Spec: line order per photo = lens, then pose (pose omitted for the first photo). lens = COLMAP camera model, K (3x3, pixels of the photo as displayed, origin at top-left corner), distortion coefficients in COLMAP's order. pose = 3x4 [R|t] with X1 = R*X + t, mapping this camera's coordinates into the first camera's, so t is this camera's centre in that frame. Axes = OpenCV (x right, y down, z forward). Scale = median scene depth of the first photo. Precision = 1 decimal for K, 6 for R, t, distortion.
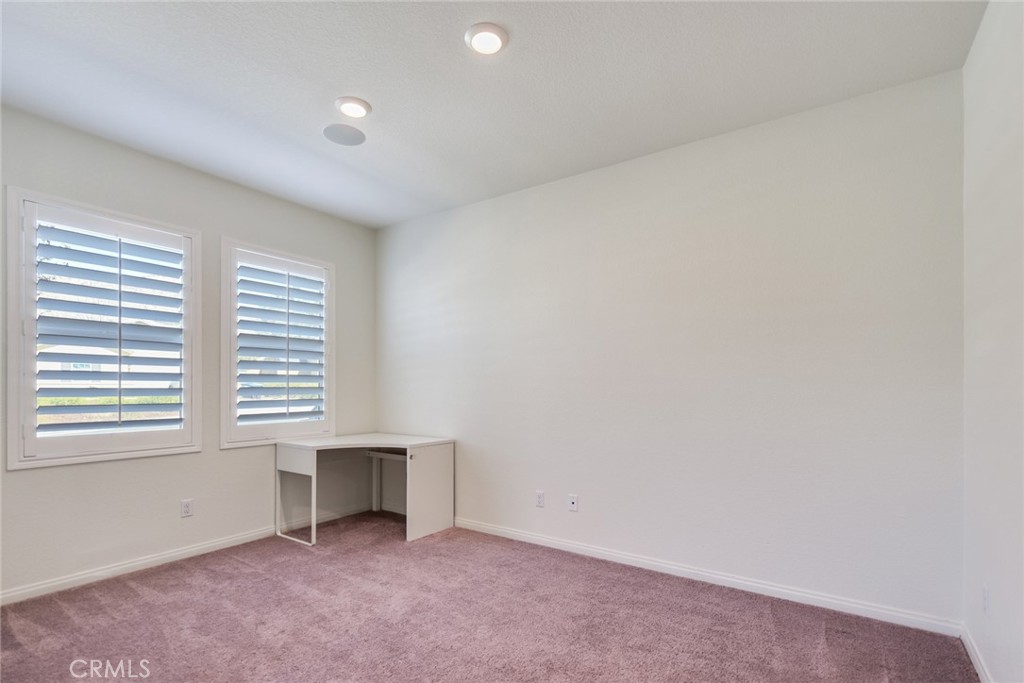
lens RADIAL K [[475.7, 0, 511.6], [0, 475.7, 367.4], [0, 0, 1]] dist [-0.000683, -0.000233]
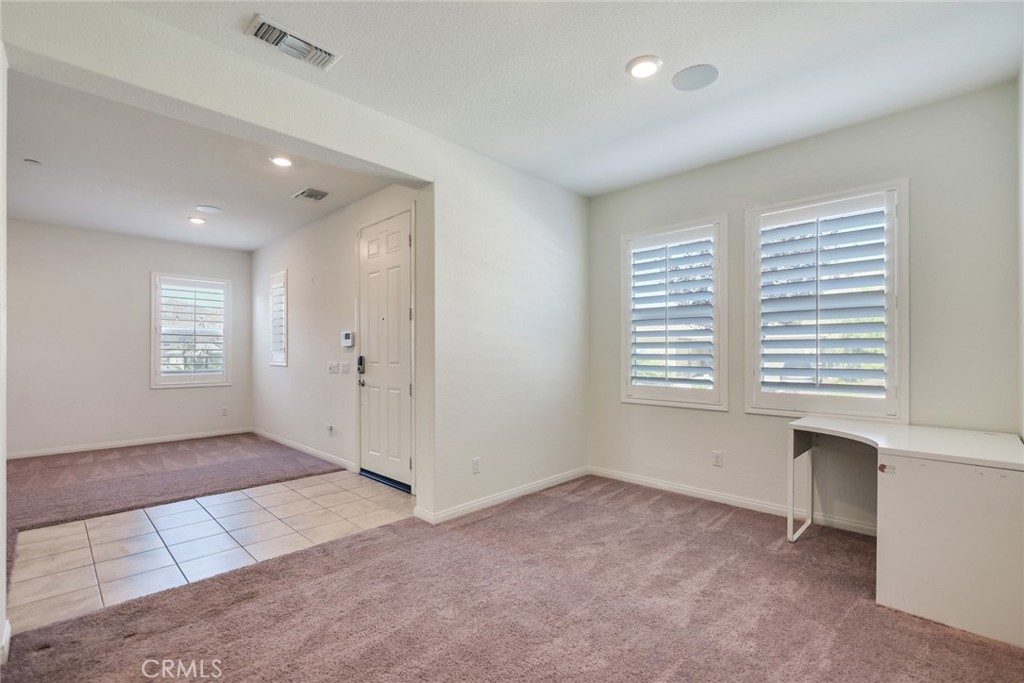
lens RADIAL K [[459.2, 0, 508.2], [0, 459.2, 330.8], [0, 0, 1]] dist [-0.000998, -0.000312]
pose [[-0.170033, -0.047414, -0.984297, 0.521287], [0.040161, 0.997679, -0.054996, 0.028906], [0.984620, -0.048882, -0.167734, 0.716147]]
